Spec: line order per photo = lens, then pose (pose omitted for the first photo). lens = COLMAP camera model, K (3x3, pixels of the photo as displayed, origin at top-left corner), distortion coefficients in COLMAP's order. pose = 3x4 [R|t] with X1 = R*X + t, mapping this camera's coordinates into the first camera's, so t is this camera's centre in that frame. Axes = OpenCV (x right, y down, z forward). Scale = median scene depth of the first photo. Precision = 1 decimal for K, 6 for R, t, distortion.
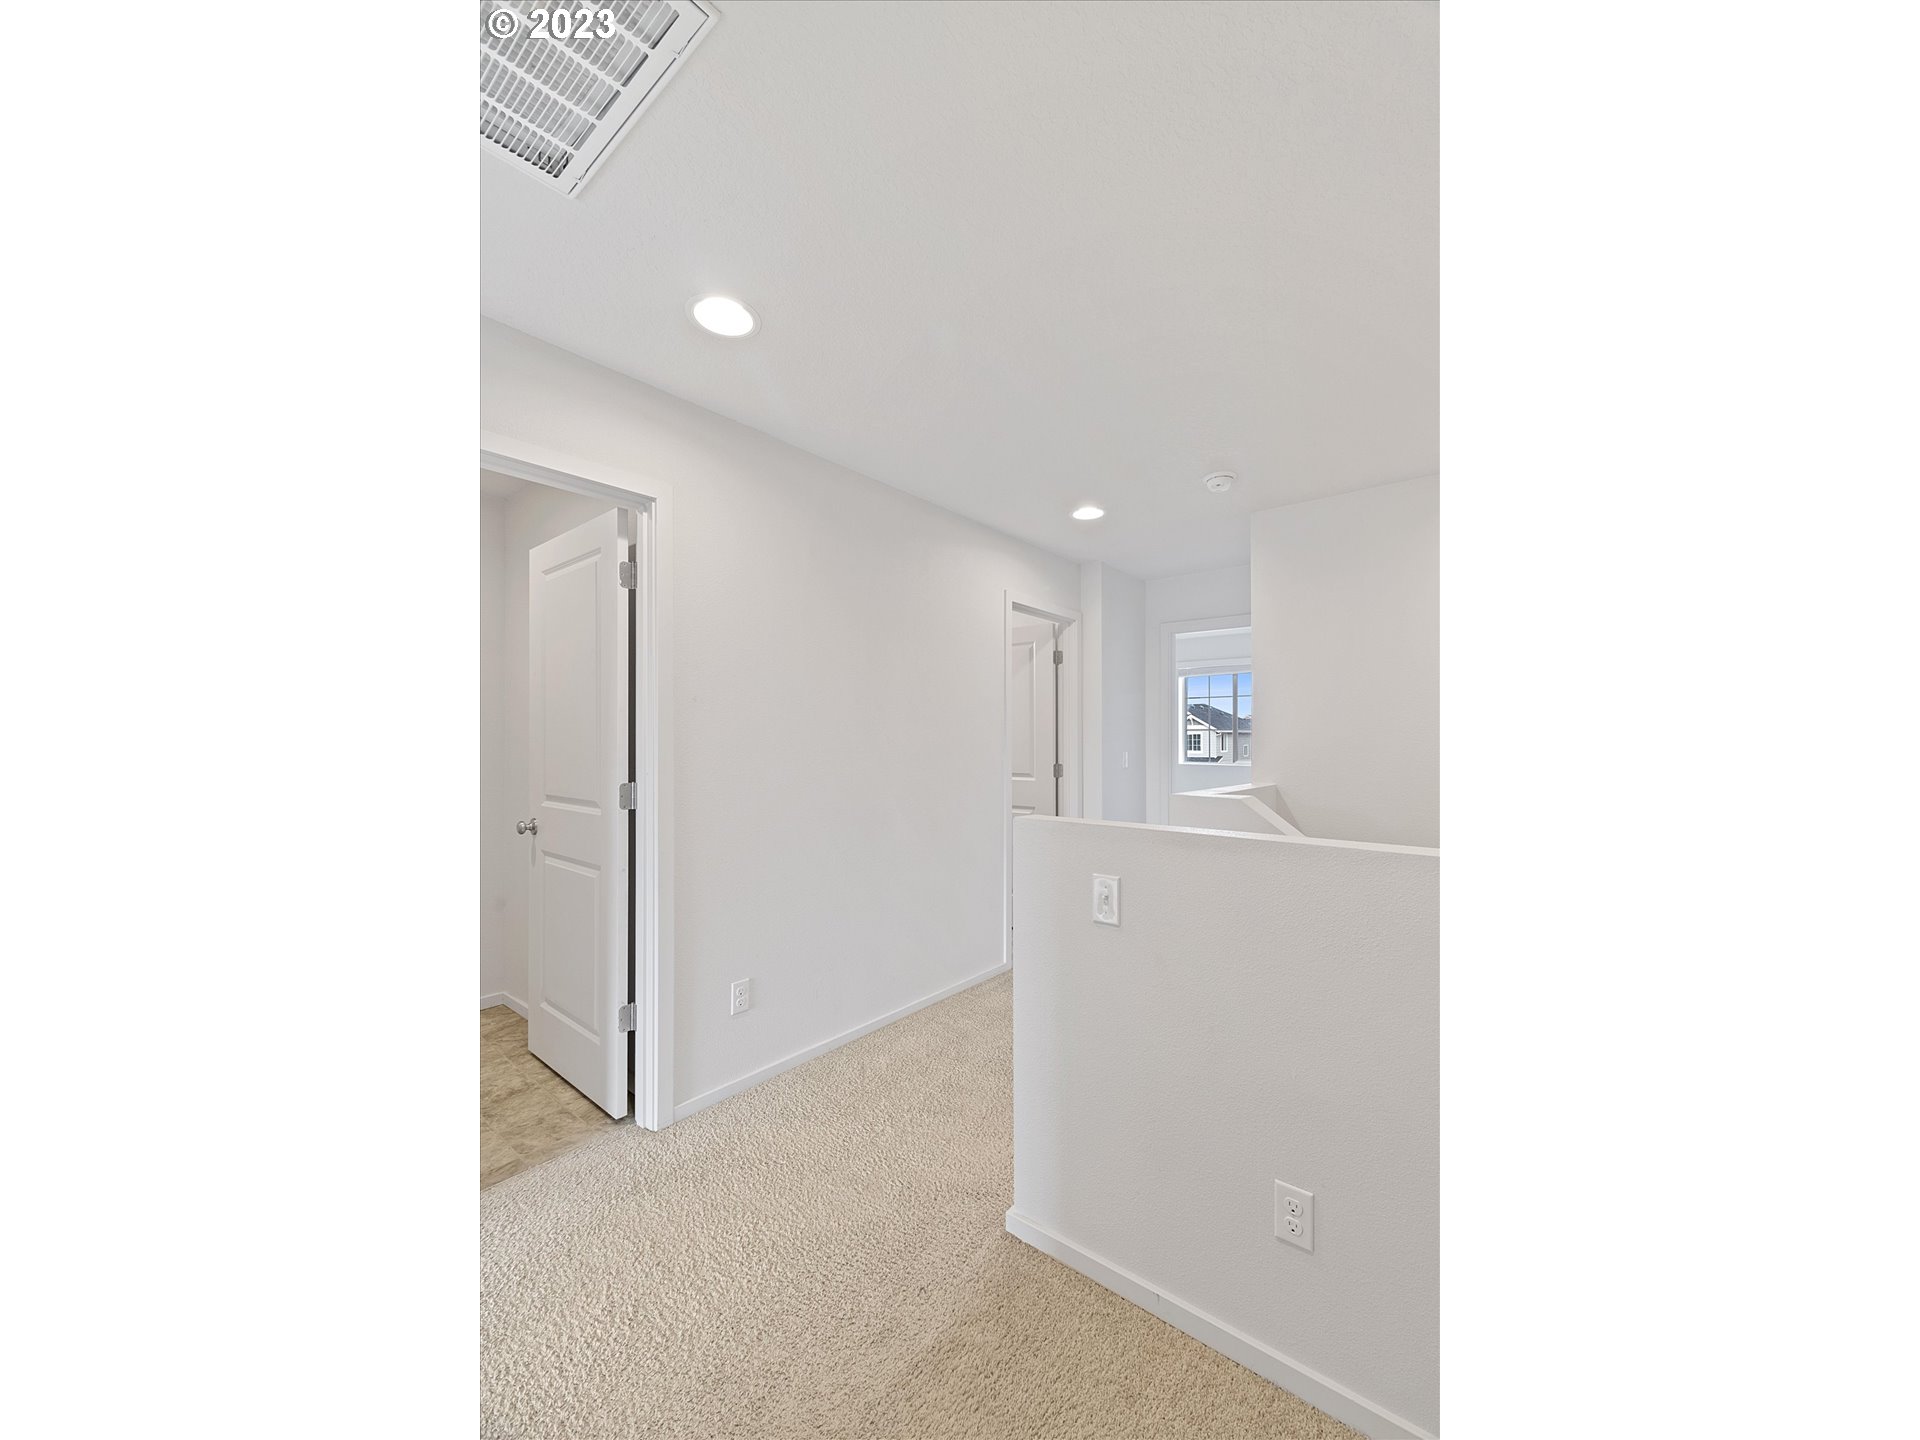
lens RADIAL K [[763.3, 0, 960.0], [0, 763.3, 720.0], [0, 0, 1]] dist [0.000483, 0.000019]
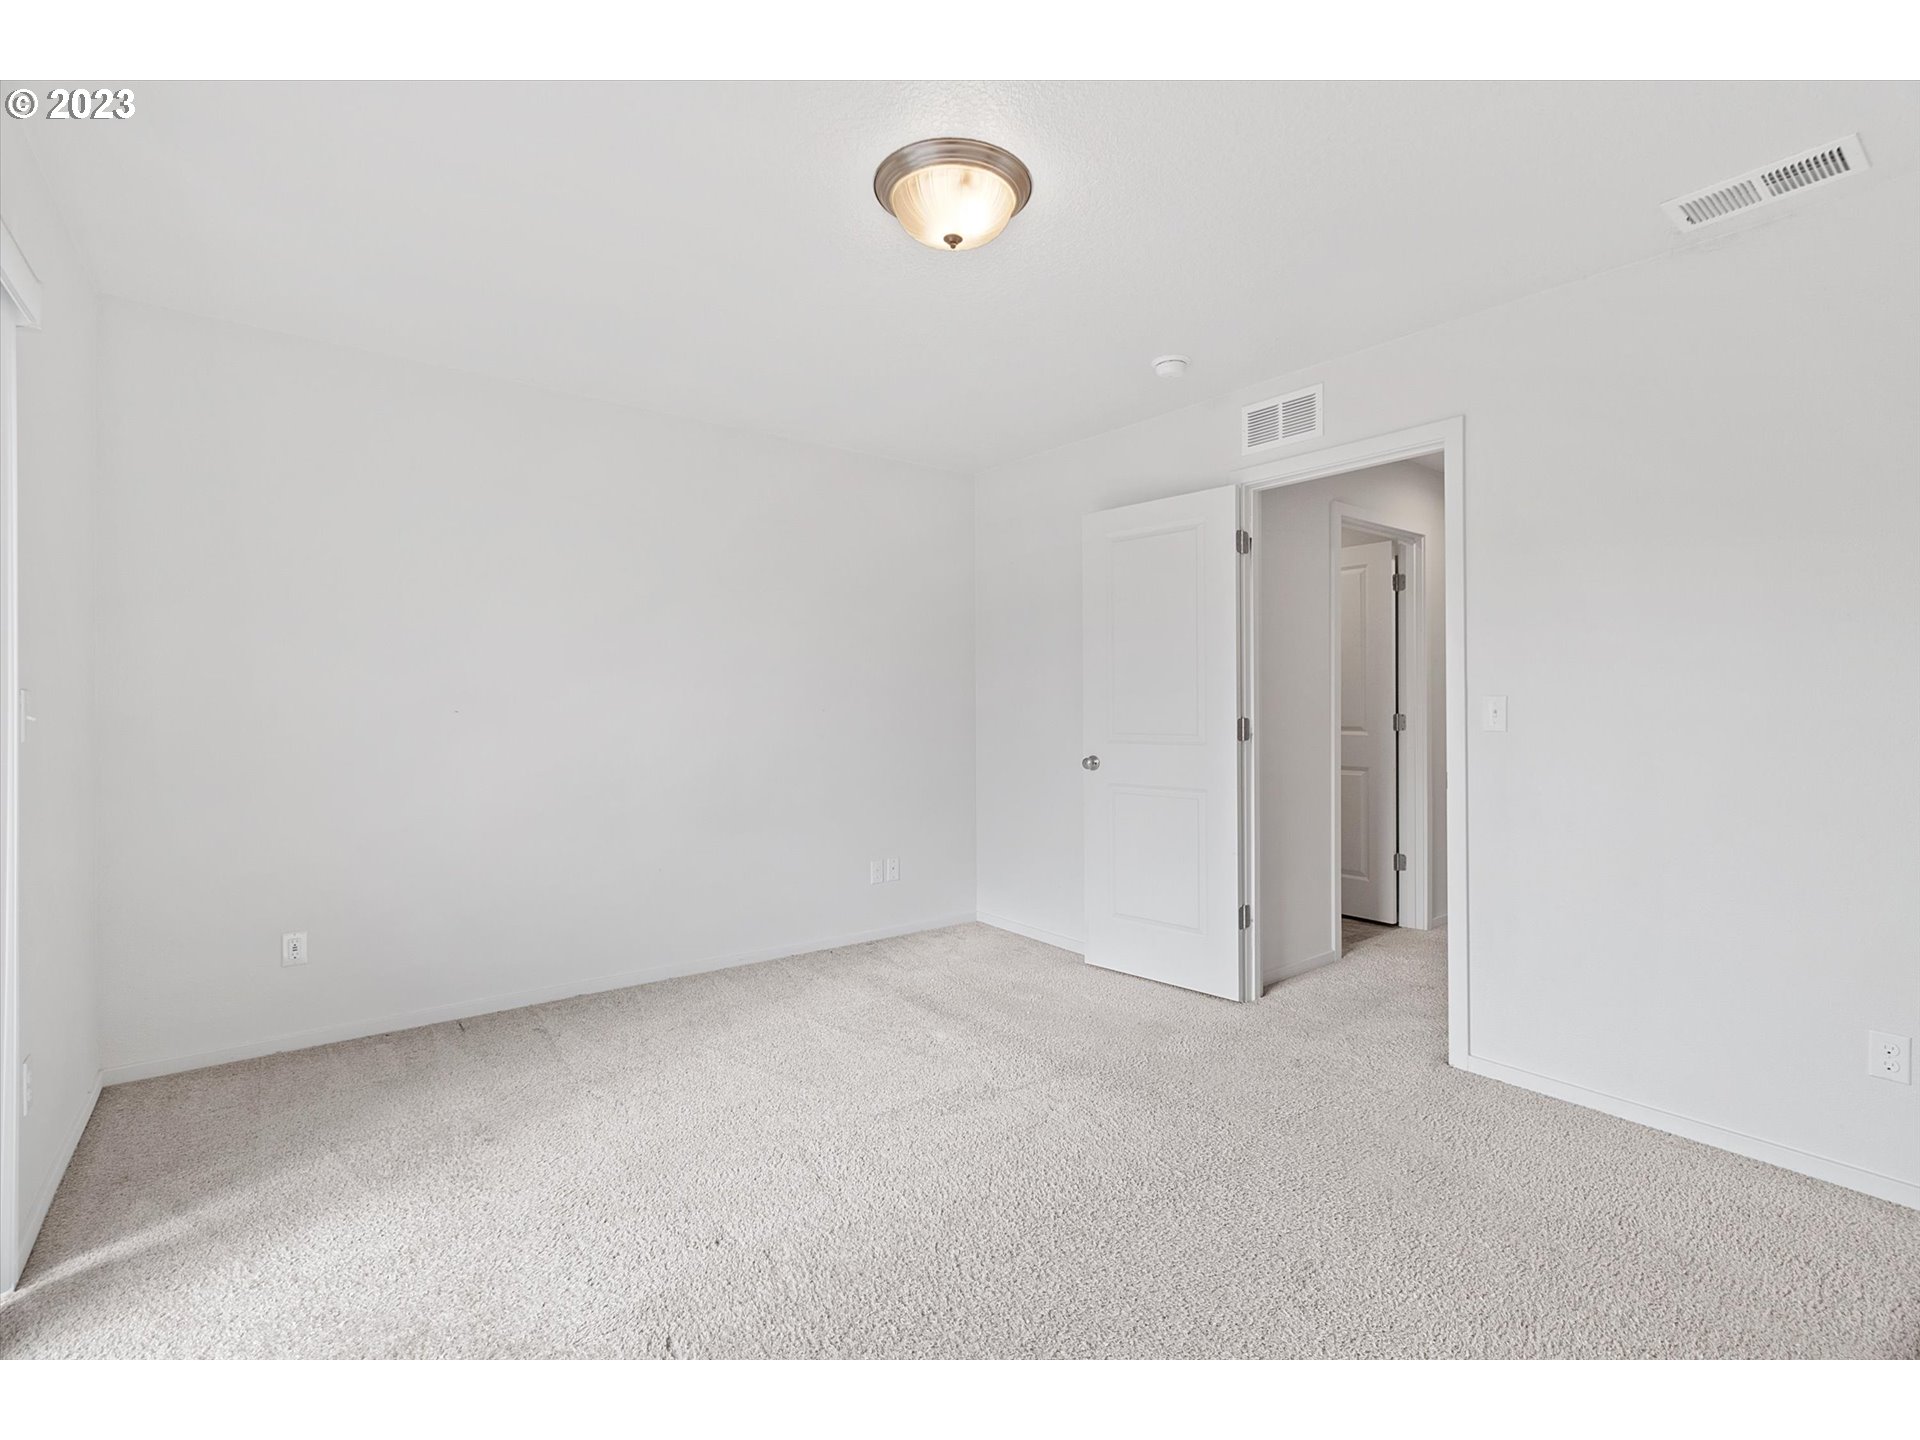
lens RADIAL K [[899.8, 0, 971.0], [0, 899.8, 723.5], [0, 0, 1]] dist [0.002432, 0.000249]
pose [[0.958044, -0.015908, -0.286180, -0.072446], [0.033463, 0.997838, 0.056559, -0.003549], [0.284662, -0.063762, 0.956505, -0.101768]]
